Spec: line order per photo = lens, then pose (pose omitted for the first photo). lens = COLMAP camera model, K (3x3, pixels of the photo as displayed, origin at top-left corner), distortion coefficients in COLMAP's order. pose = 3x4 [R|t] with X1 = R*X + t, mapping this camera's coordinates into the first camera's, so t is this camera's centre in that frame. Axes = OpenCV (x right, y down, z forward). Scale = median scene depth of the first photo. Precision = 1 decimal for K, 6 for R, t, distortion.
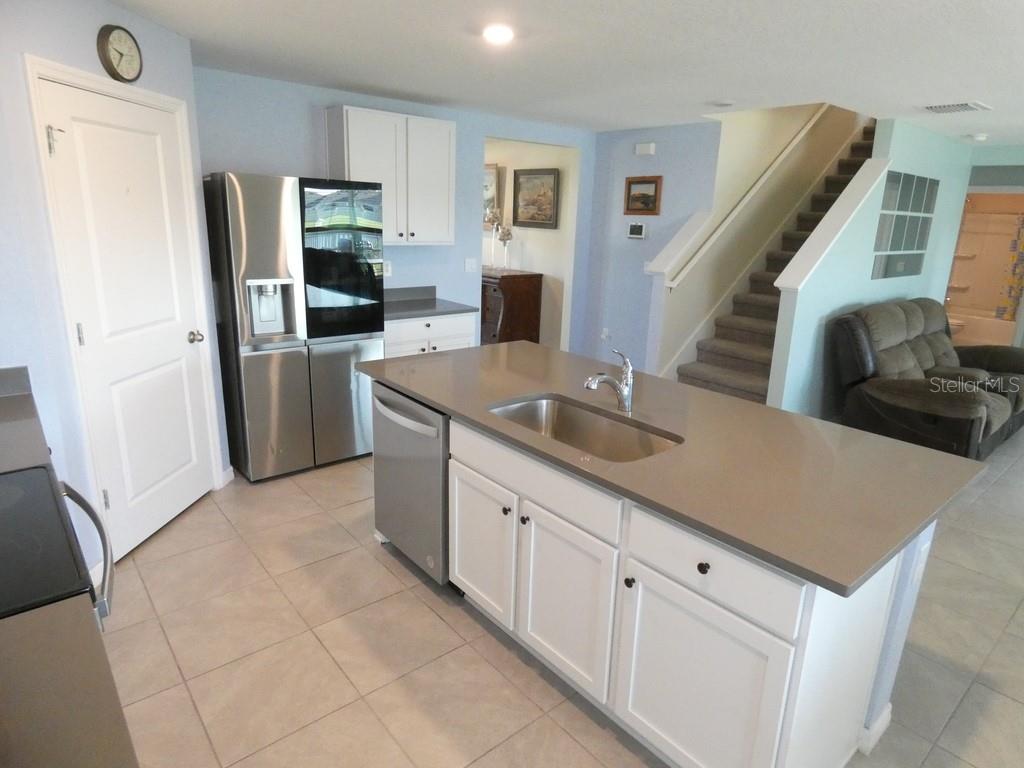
lens RADIAL K [[621.5, 0, 512.0], [0, 621.5, 384.0], [0, 0, 1]] dist [-0.000473, -0.001239]
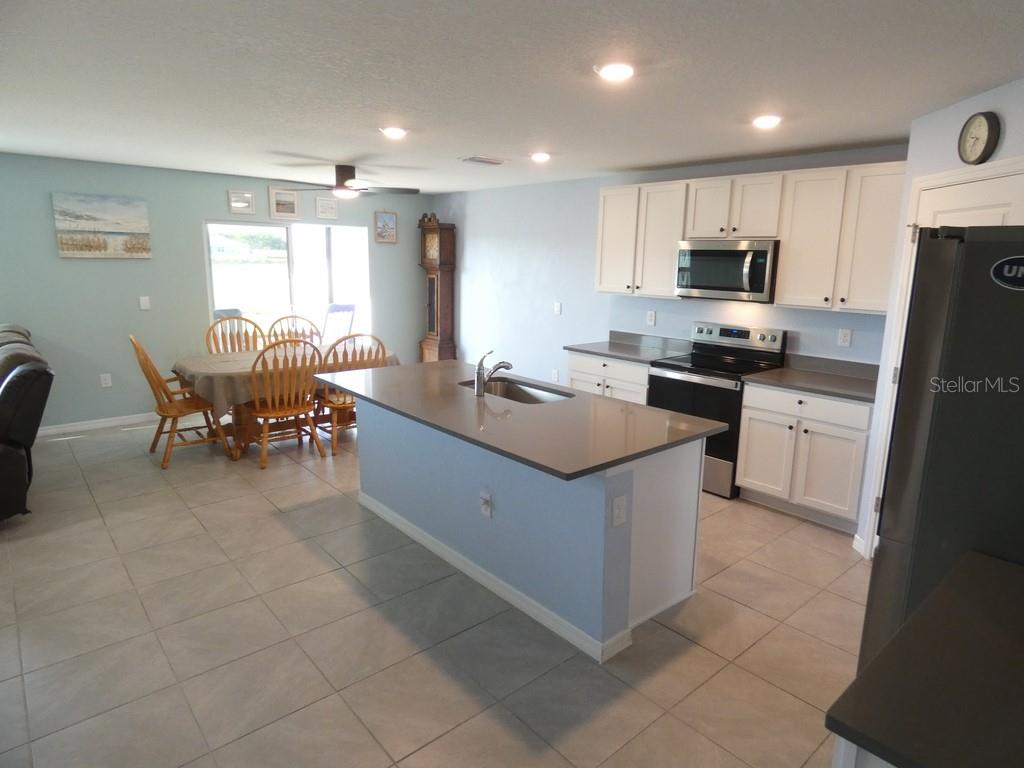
lens RADIAL K [[604.9, 0, 516.7], [0, 604.9, 378.9], [0, 0, 1]] dist [0.007752, -0.001147]
pose [[-0.998416, -0.049691, -0.026386, 0.114638], [-0.056242, 0.894082, 0.444359, -0.487093], [0.001511, 0.445139, -0.895460, 1.754243]]
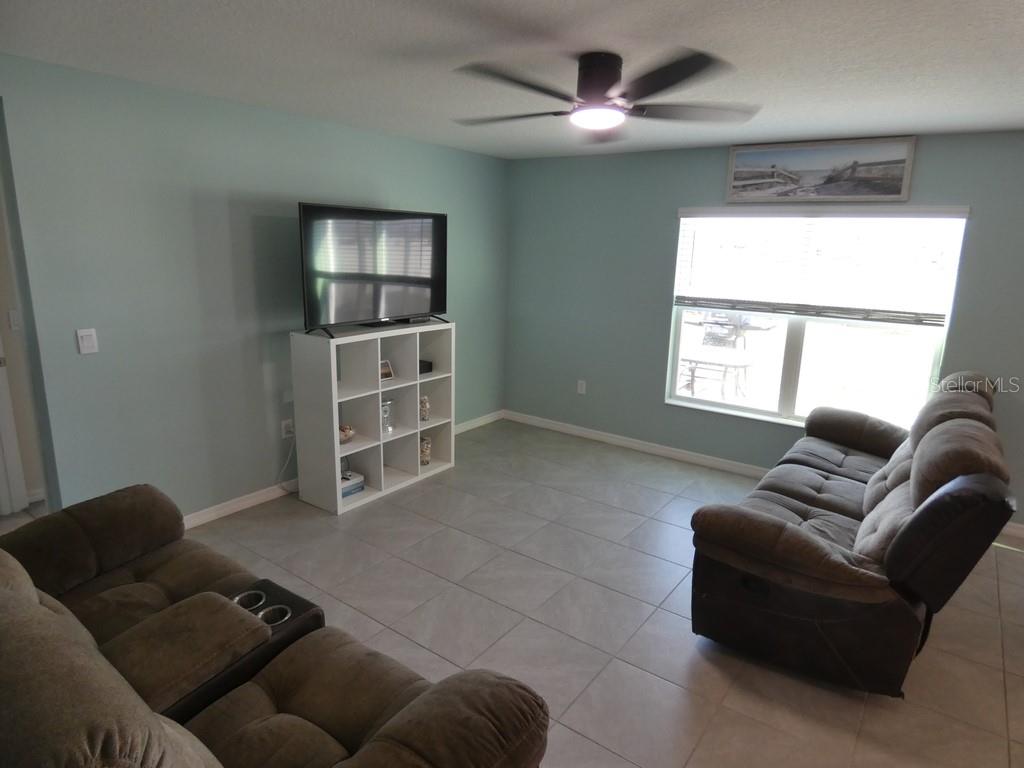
lens RADIAL K [[614.5, 0, 526.9], [0, 614.5, 380.8], [0, 0, 1]] dist [-0.003745, -0.002275]
pose [[-0.252201, -0.251562, 0.934404, 0.545726], [0.216132, 0.926581, 0.307791, -0.348463], [-0.943229, 0.279580, -0.179314, 1.251367]]
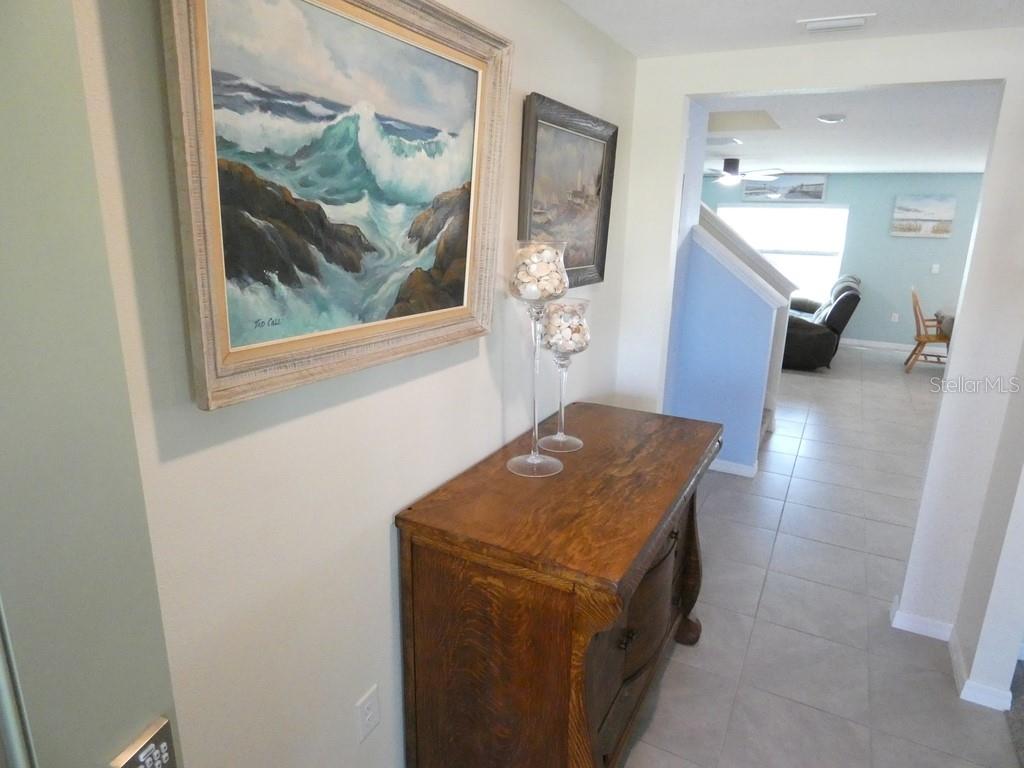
lens RADIAL K [[614.5, 0, 526.9], [0, 614.5, 380.8], [0, 0, 1]] dist [-0.003745, -0.002275]
pose [[-0.381847, -0.279371, 0.880991, -0.620979], [0.206853, 0.903207, 0.376071, -0.748895], [-0.900780, 0.325837, -0.287099, 2.546005]]
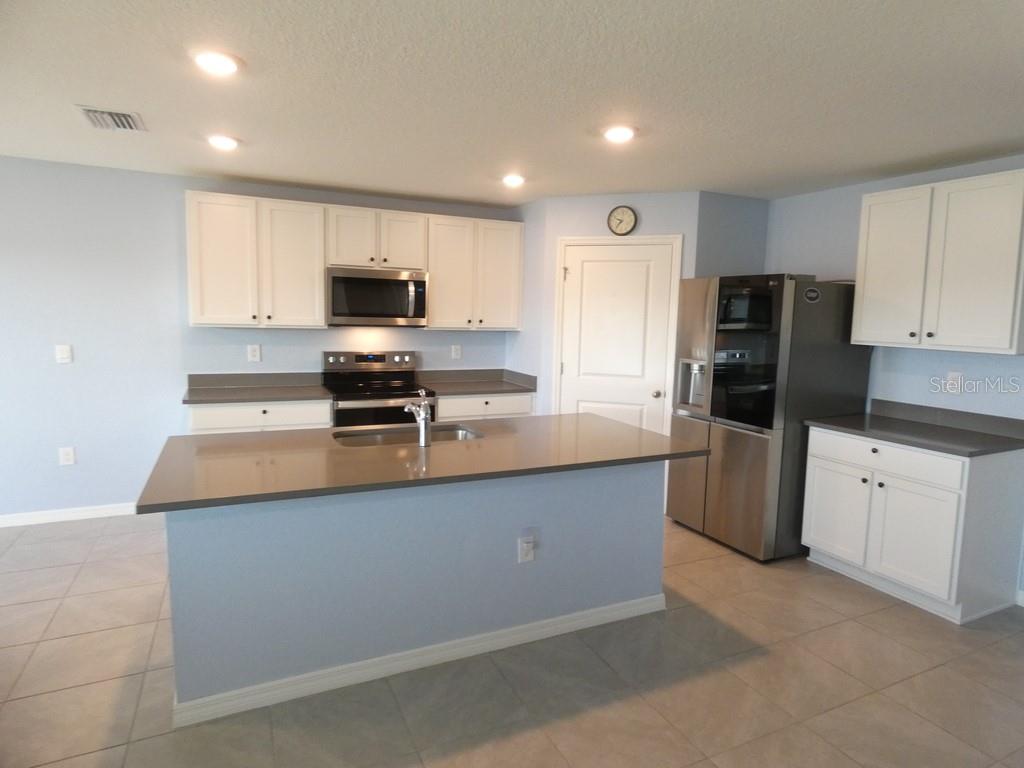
lens RADIAL K [[610.3, 0, 521.5], [0, 610.3, 384.5], [0, 0, 1]] dist [-0.006047, -0.000994]
pose [[-0.248197, 0.070803, -0.966119, 0.977415], [-0.286098, 0.947479, 0.142936, -0.220931], [0.925498, 0.311881, -0.214905, 1.072927]]
